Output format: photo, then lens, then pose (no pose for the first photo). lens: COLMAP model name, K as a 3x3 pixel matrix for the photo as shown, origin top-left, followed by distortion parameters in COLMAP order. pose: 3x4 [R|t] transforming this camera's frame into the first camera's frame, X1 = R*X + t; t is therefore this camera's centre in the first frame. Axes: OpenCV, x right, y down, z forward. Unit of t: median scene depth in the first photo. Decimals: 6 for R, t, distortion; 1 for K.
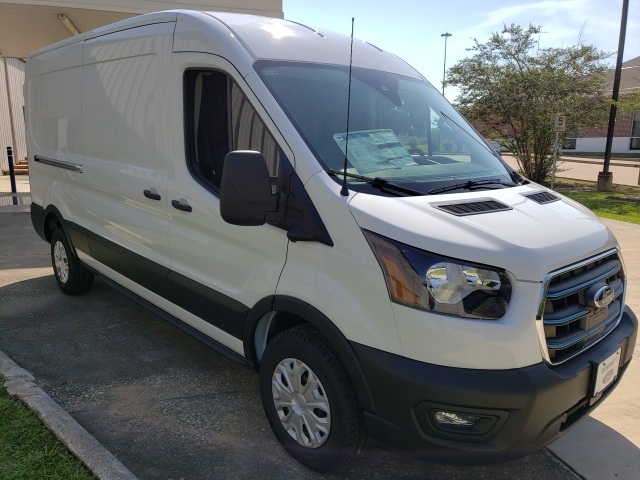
lens RADIAL K [[494.4, 0, 320.0], [0, 494.4, 240.0], [0, 0, 1]] dist [0.033924, -0.009922]
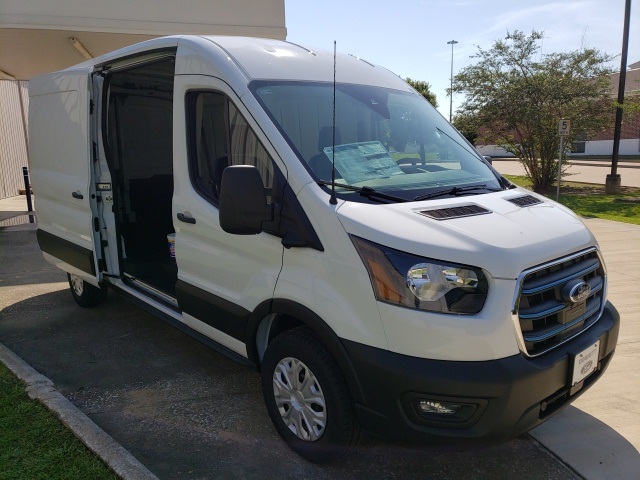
lens RADIAL K [[496.0, 0, 320.2], [0, 496.0, 244.7], [0, 0, 1]] dist [0.034911, -0.013260]
pose [[0.999368, -0.025756, -0.024511, 0.039364], [0.025448, 0.999594, -0.012797, 0.010133], [0.024831, 0.012166, 0.999618, -0.071676]]
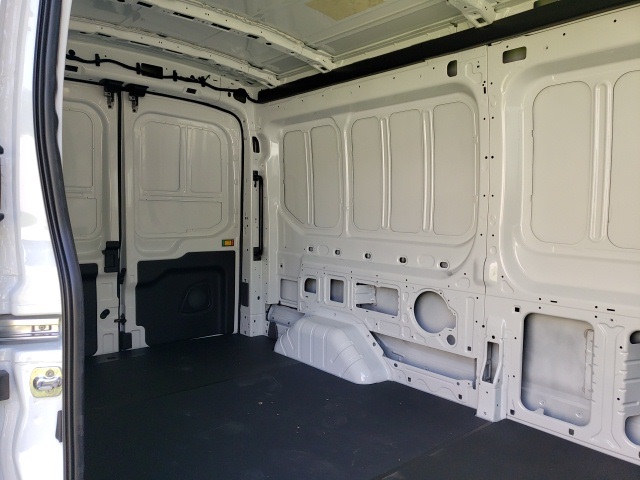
lens RADIAL K [[496.0, 0, 320.2], [0, 496.0, 244.7], [0, 0, 1]] dist [0.034911, -0.013260]
pose [[0.999496, -0.015289, -0.027810, -0.529900], [0.011078, 0.989264, -0.145720, -0.249151], [0.029740, 0.145338, 0.988935, 1.300132]]
